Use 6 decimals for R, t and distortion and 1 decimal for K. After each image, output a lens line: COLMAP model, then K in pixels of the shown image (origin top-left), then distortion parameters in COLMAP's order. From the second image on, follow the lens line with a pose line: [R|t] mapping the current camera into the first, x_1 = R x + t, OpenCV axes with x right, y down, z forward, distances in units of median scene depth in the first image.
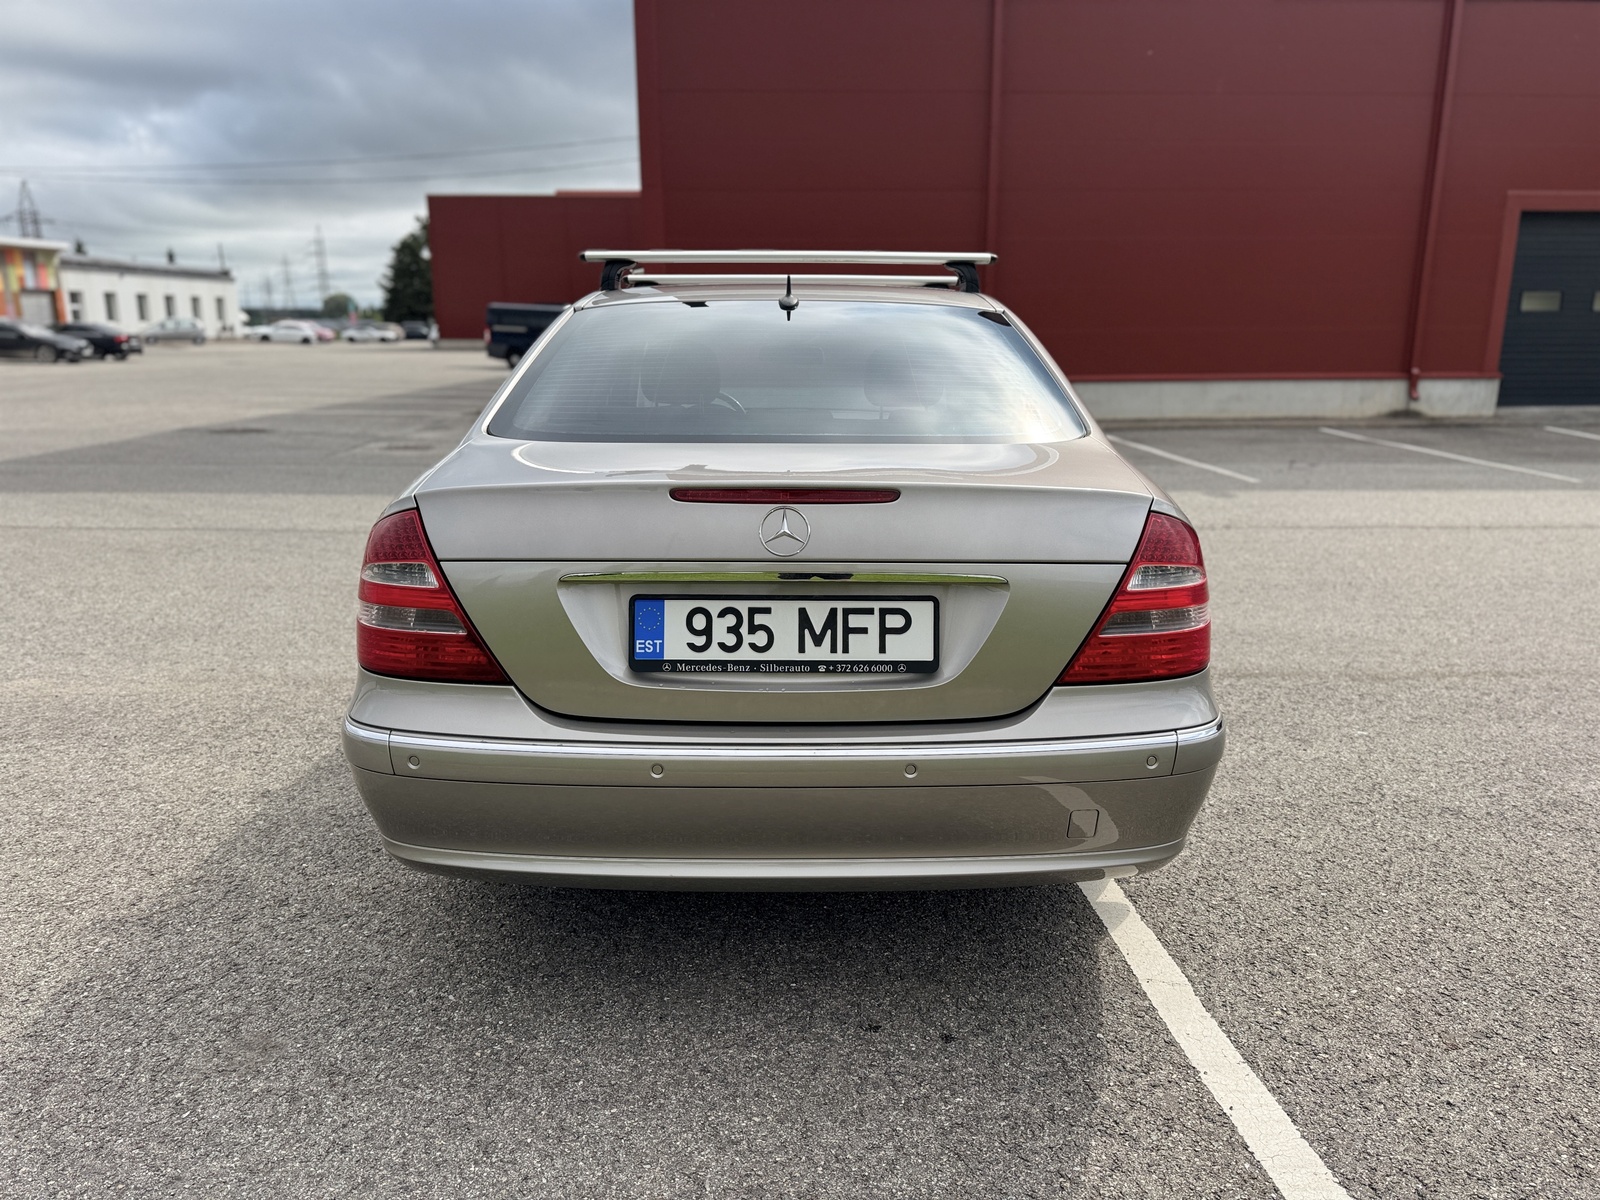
lens RADIAL K [[1119.9, 0, 807.0], [0, 1119.9, 597.2], [0, 0, 1]] dist [0.049710, -0.059712]
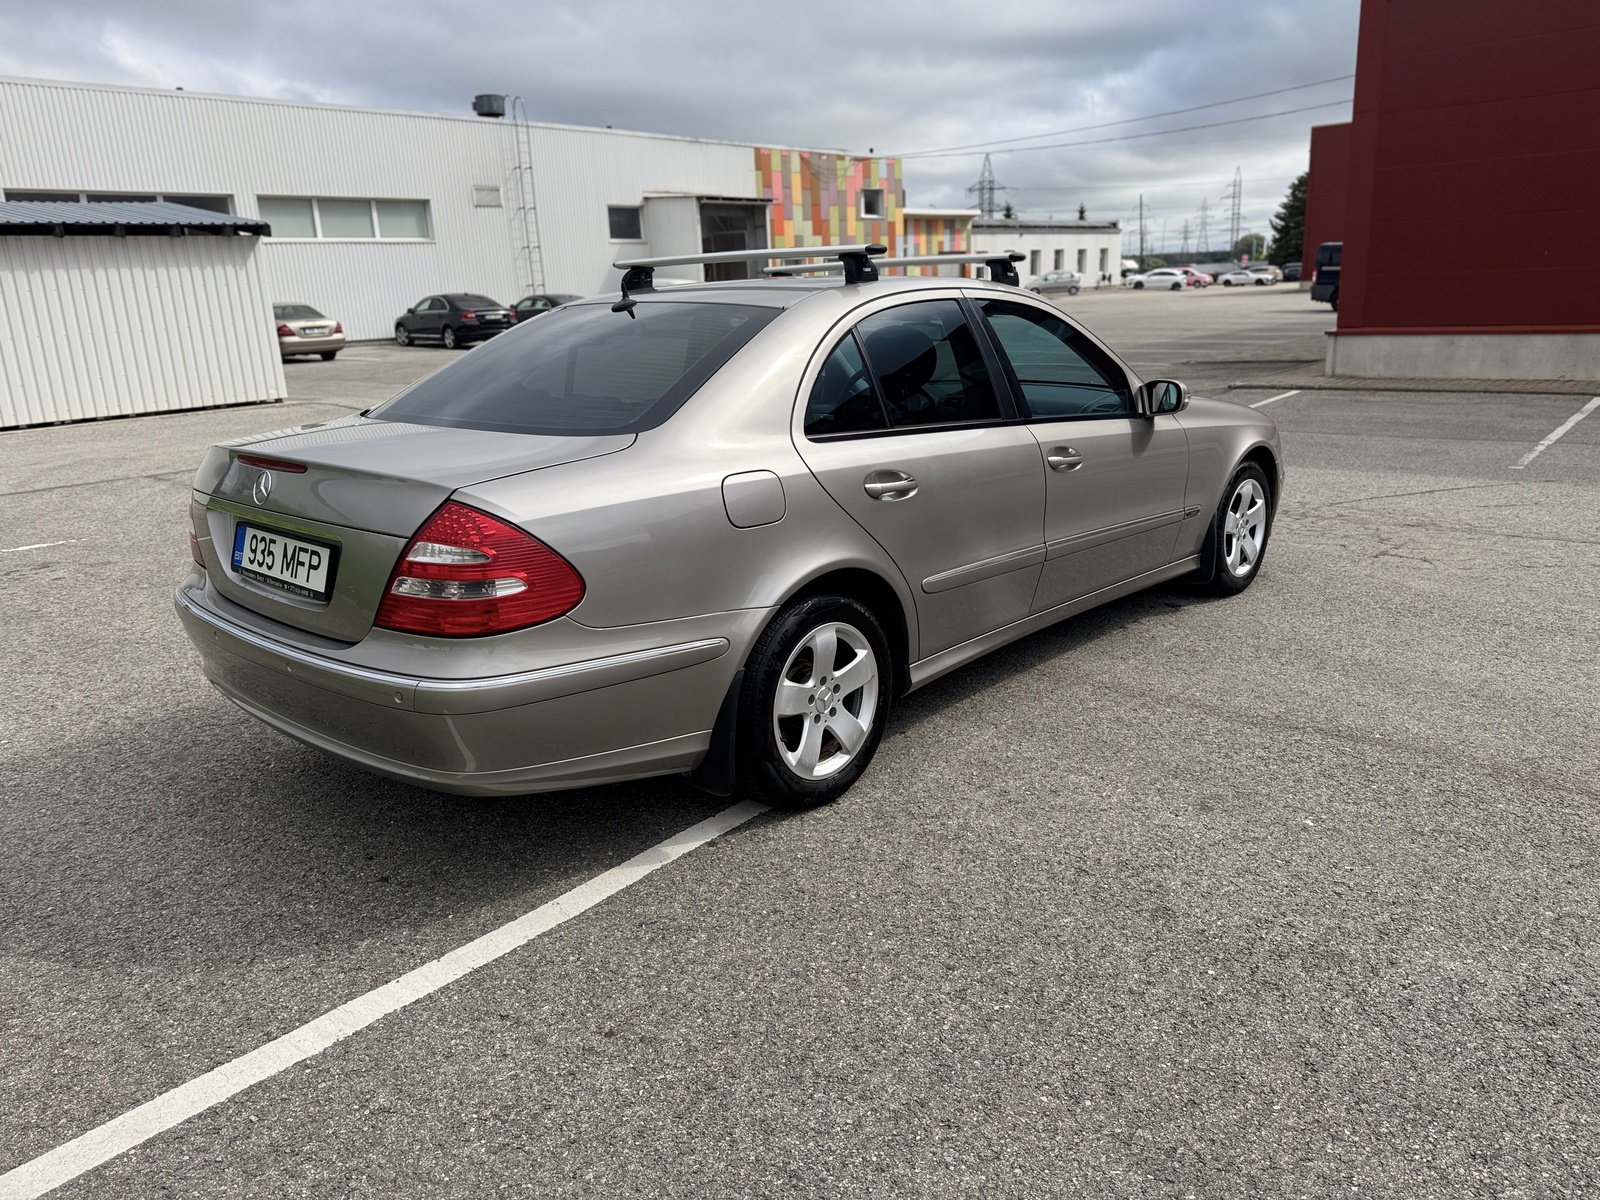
lens RADIAL K [[1119.9, 0, 807.0], [0, 1119.9, 597.2], [0, 0, 1]] dist [0.049710, -0.059712]
pose [[0.740037, 0.149284, -0.655789, 0.705281], [-0.117172, 0.988761, 0.092857, -0.065409], [0.662281, 0.008123, 0.749212, 0.173367]]
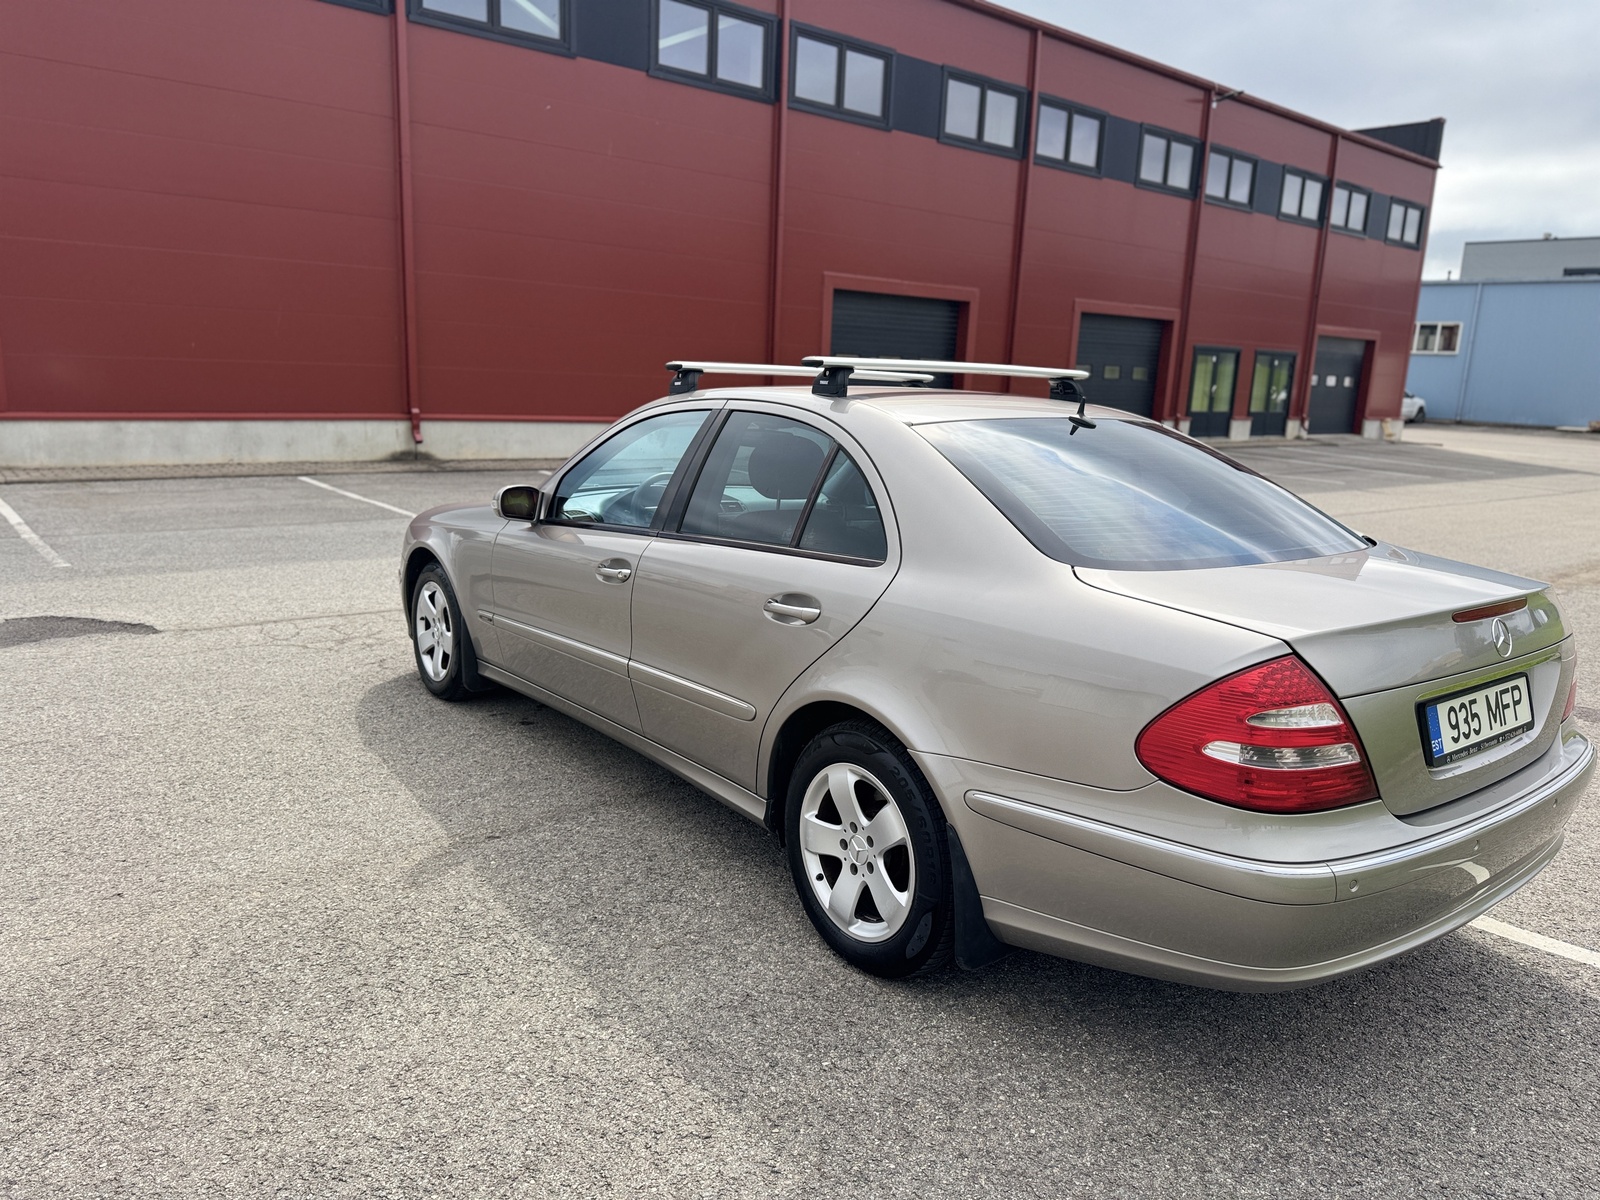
lens RADIAL K [[1119.9, 0, 807.0], [0, 1119.9, 597.2], [0, 0, 1]] dist [0.049710, -0.059712]
pose [[0.789140, -0.088437, 0.607813, -0.679243], [0.100243, 0.994856, 0.014604, -0.096839], [-0.605978, 0.049404, 0.793946, 0.211443]]
